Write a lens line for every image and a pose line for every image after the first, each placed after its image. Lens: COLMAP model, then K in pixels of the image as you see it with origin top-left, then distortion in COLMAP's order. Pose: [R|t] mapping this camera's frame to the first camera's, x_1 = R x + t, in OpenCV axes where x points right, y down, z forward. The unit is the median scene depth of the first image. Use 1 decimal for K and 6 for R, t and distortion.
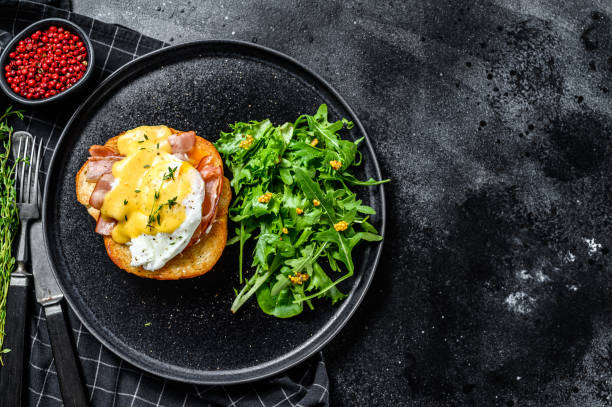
lens RADIAL K [[960.0, 0, 306.0], [0, 960.0, 203.5], [0, 0, 1]] dist [0.049882, 0.008371]
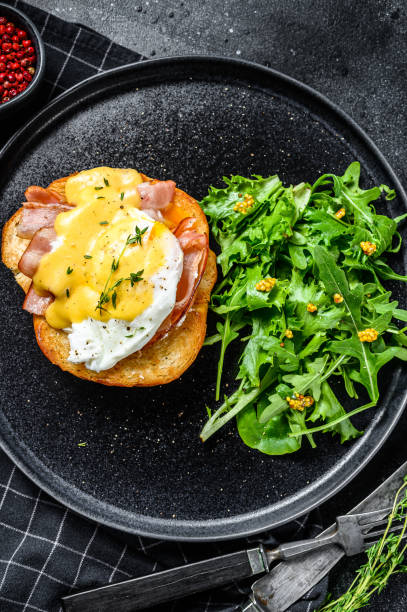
lens RADIAL K [[960.0, 0, 203.5], [0, 960.0, 306.0], [0, 0, 1]] dist [0.049882, 0.008371]
pose [[0.994627, 0.100159, -0.026164, -0.066701], [-0.099933, 0.994946, 0.009796, 0.007334], [0.027012, -0.007129, 0.999610, 0.289977]]
